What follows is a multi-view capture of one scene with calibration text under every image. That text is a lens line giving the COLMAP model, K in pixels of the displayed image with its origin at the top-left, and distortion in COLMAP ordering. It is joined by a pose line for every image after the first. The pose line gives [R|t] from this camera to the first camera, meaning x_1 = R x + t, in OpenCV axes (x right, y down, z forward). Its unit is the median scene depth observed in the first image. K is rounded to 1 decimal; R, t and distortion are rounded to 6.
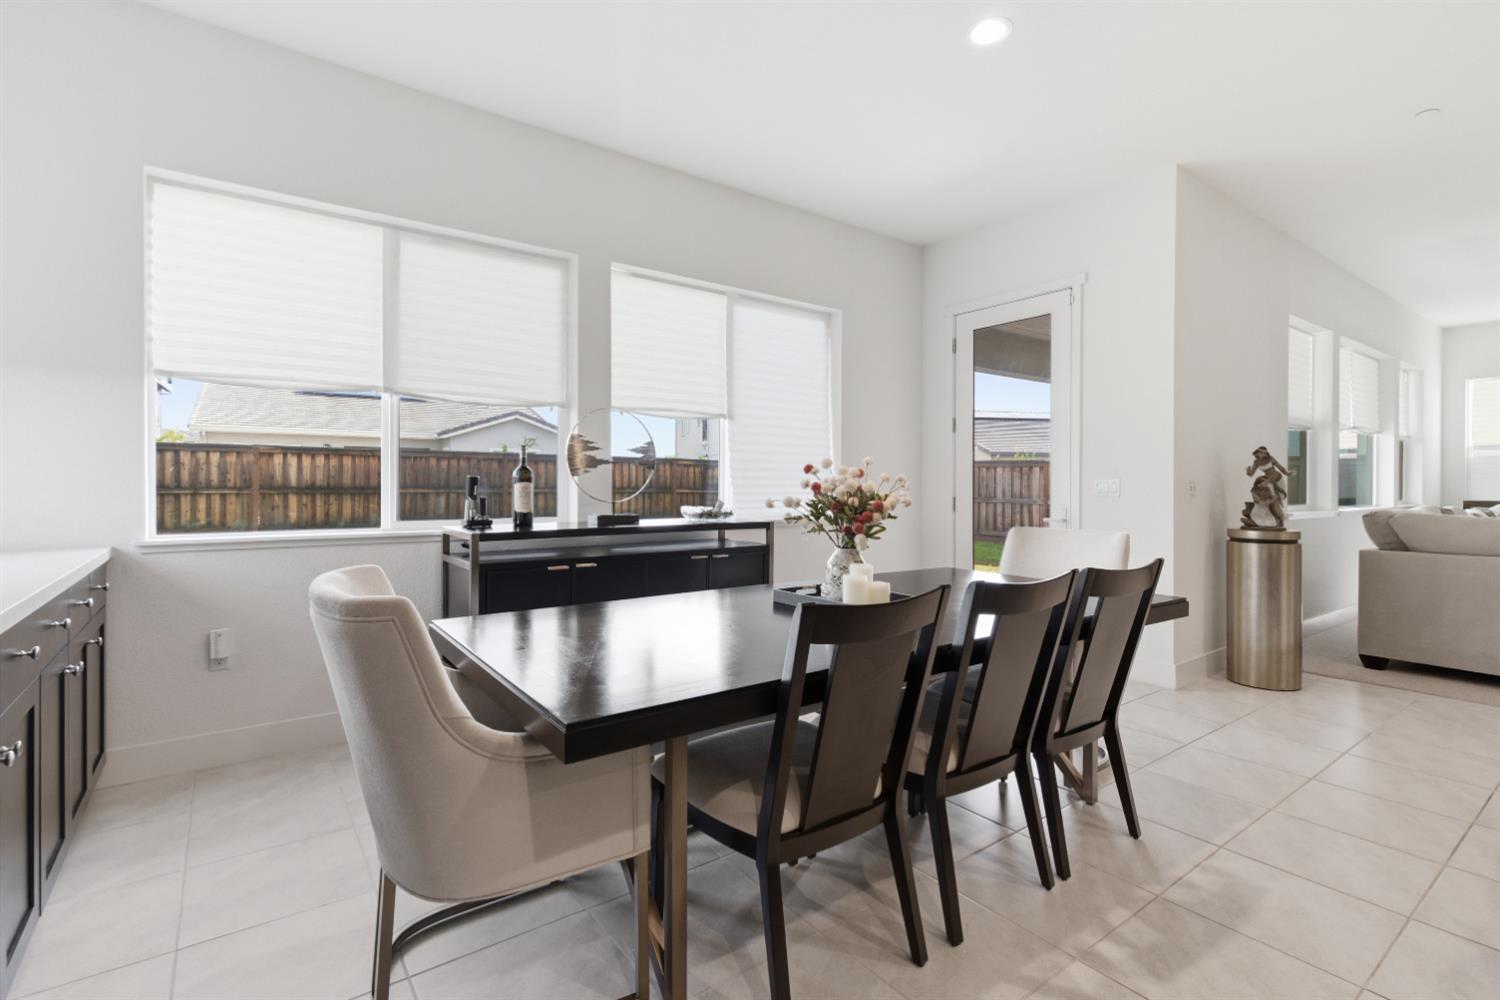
lens RADIAL K [[700.2, 0, 746.5], [0, 700.2, 488.2], [0, 0, 1]] dist [0.001134, 0.000190]
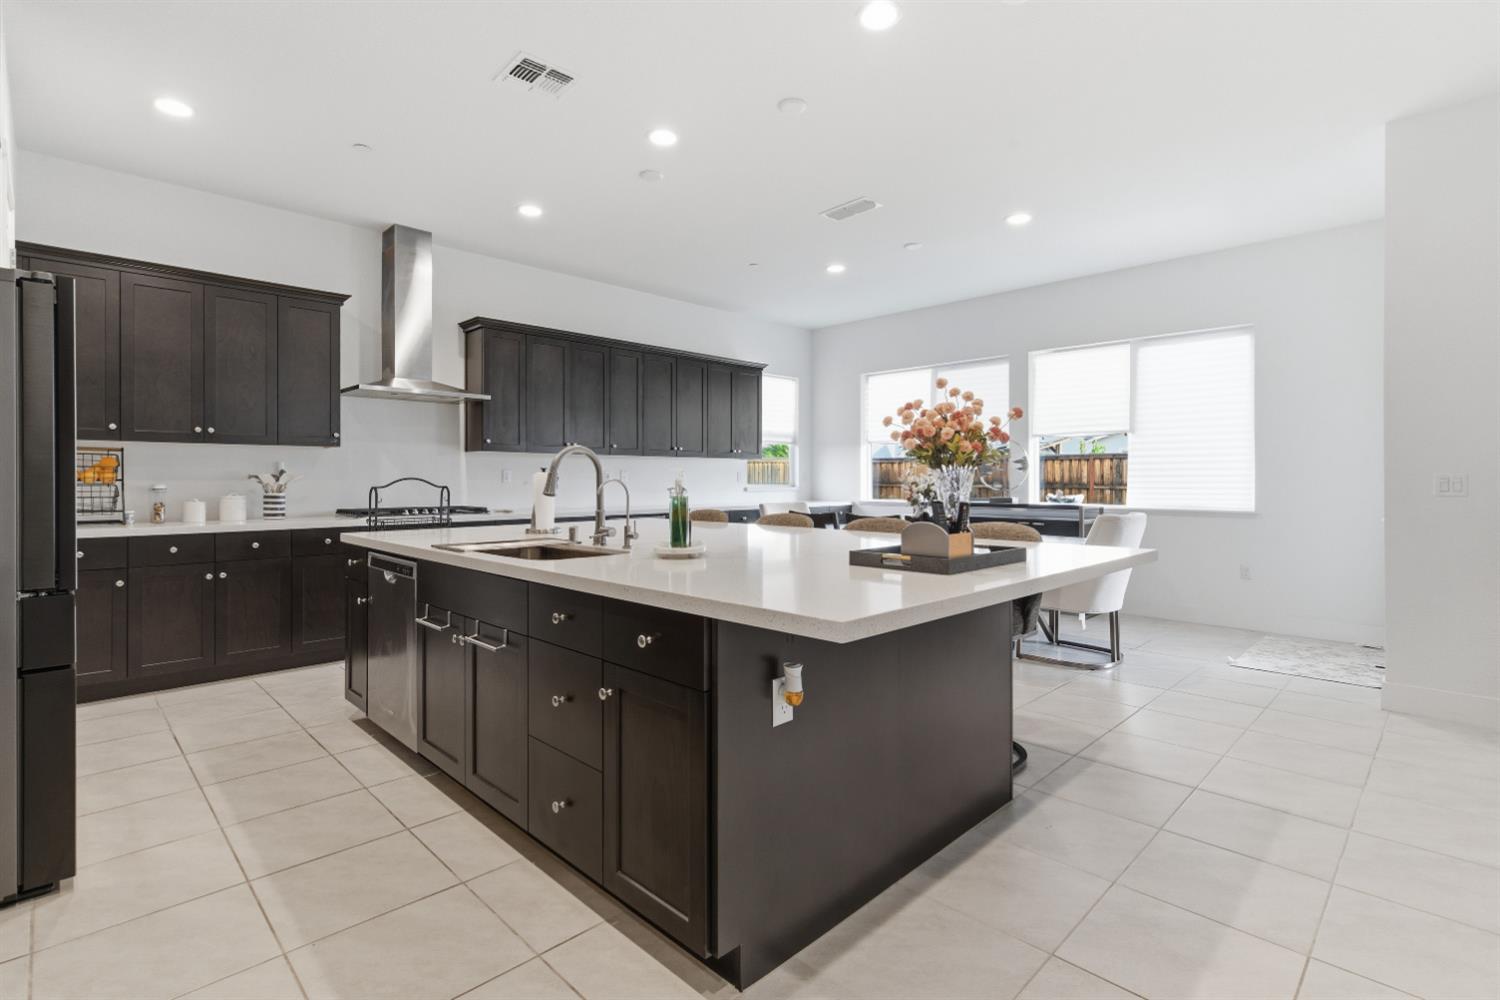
lens RADIAL K [[700.2, 0, 751.2], [0, 700.2, 486.3], [0, 0, 1]] dist [0.001134, 0.000190]
pose [[0.142390, 0.005876, -0.989793, 1.804165], [-0.006543, 0.999966, 0.004995, 0.003643], [0.989789, 0.005765, 0.142424, 0.104093]]
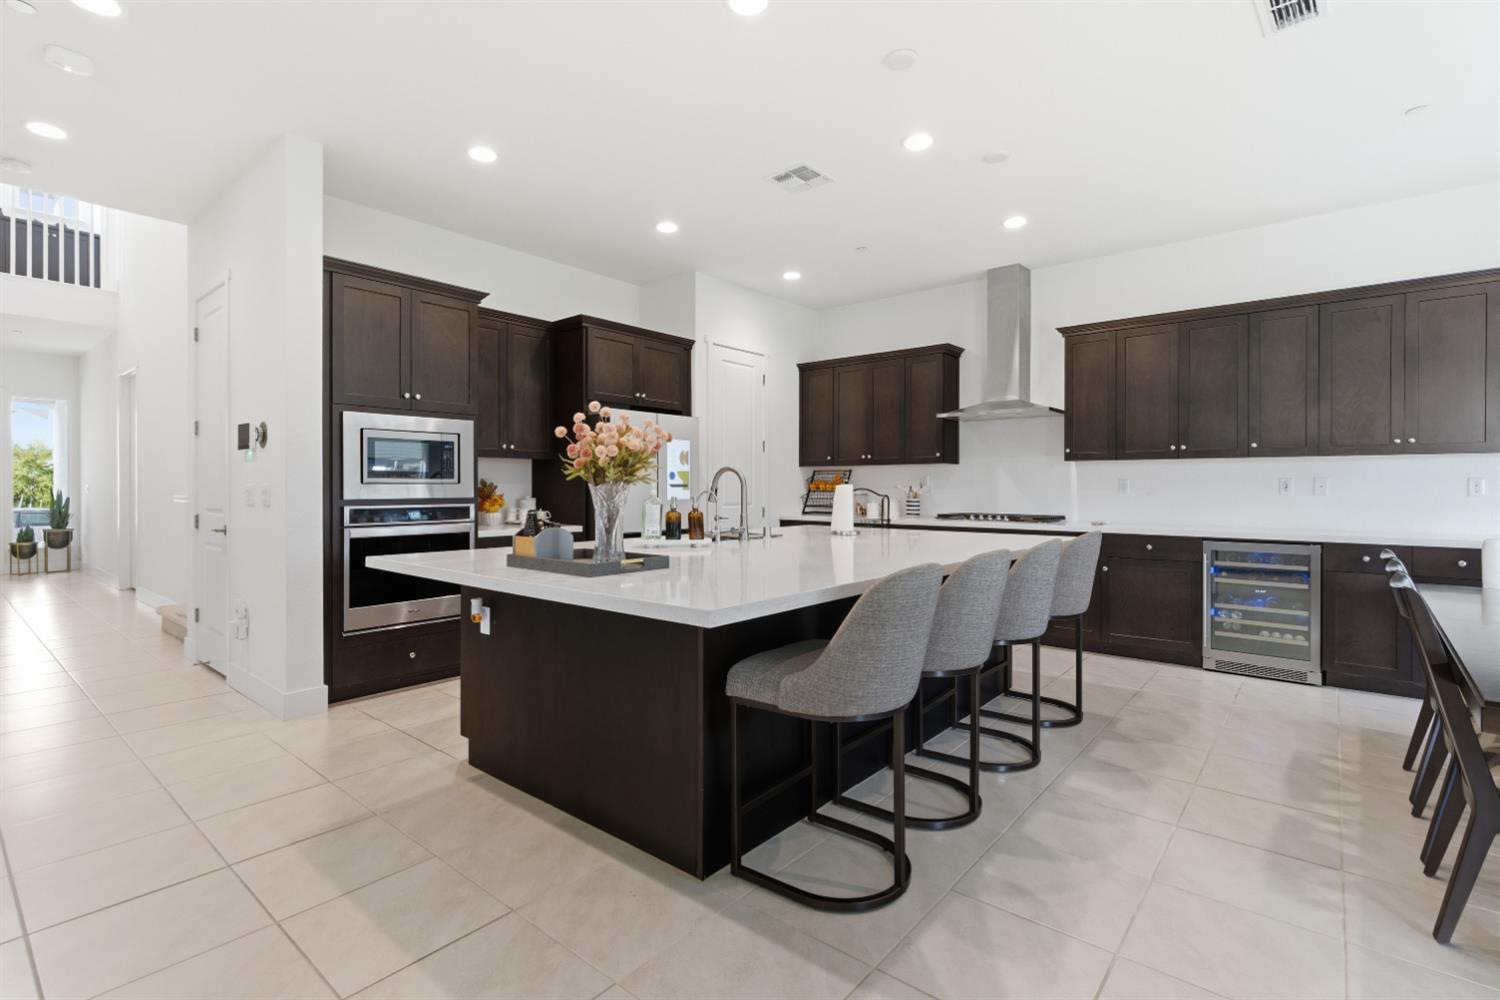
lens RADIAL K [[700.2, 0, 749.2], [0, 700.2, 490.8], [0, 0, 1]] dist [0.001134, 0.000190]
pose [[-0.971123, -0.005098, -0.238523, 1.147516], [-0.008108, 0.999899, 0.011642, -0.011448], [0.238440, 0.013240, -0.971067, 1.201653]]
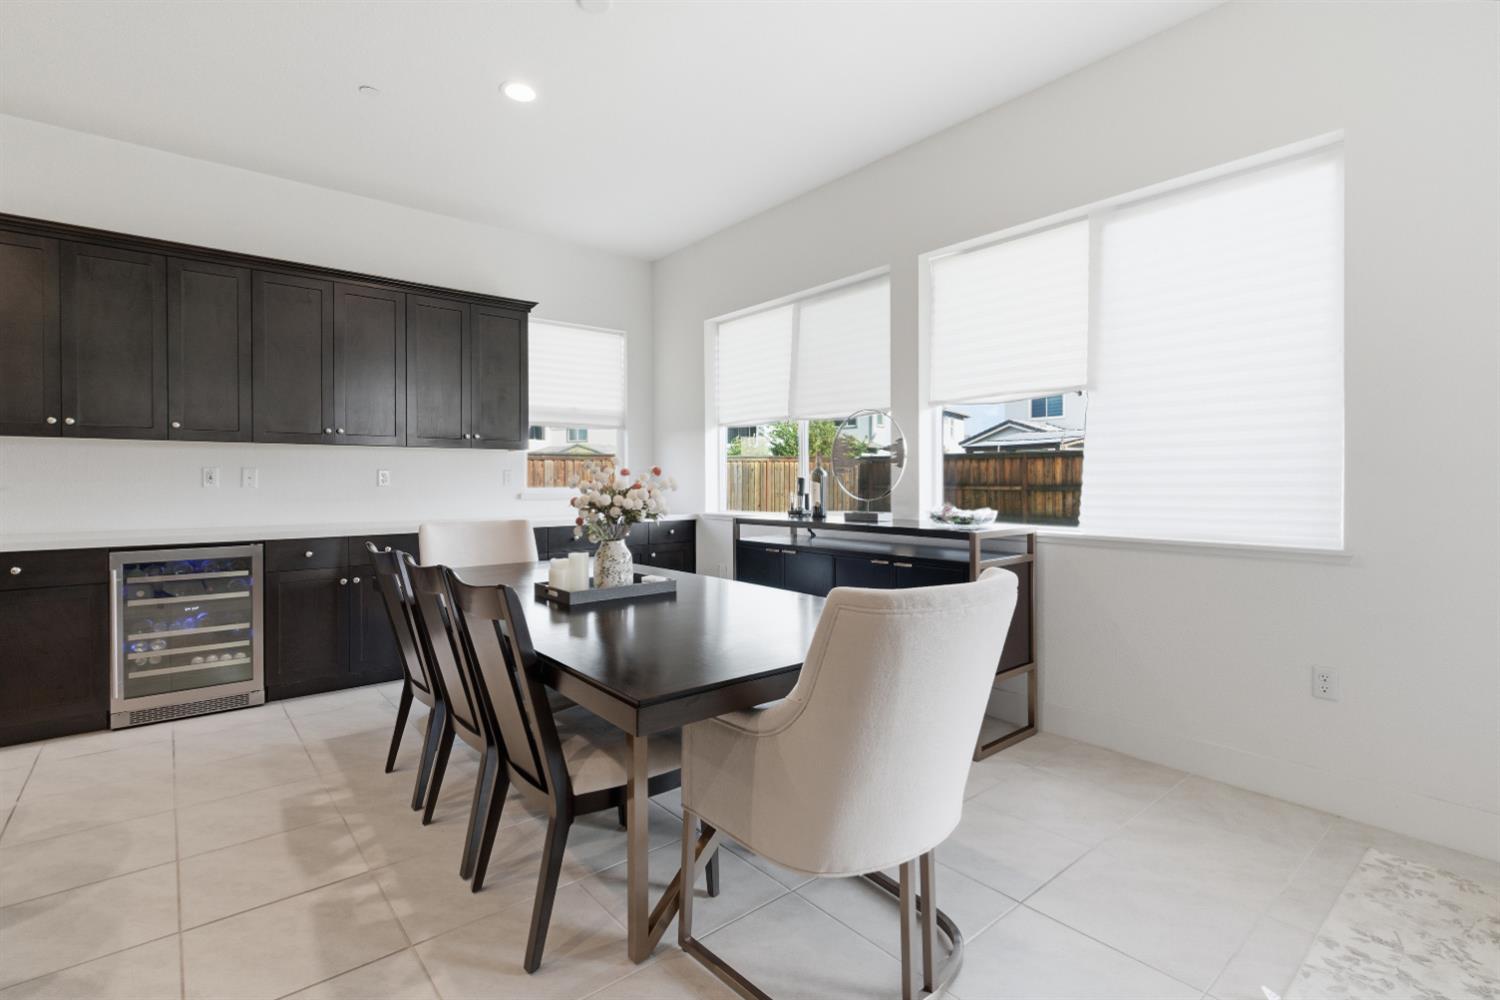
lens RADIAL K [[700.2, 0, 748.9], [0, 700.2, 486.0], [0, 0, 1]] dist [0.001134, 0.000190]
pose [[0.059852, 0.003186, -0.998202, 0.982090], [-0.003996, 0.999988, 0.002952, -0.004425], [0.998199, 0.003812, 0.059864, 0.898517]]
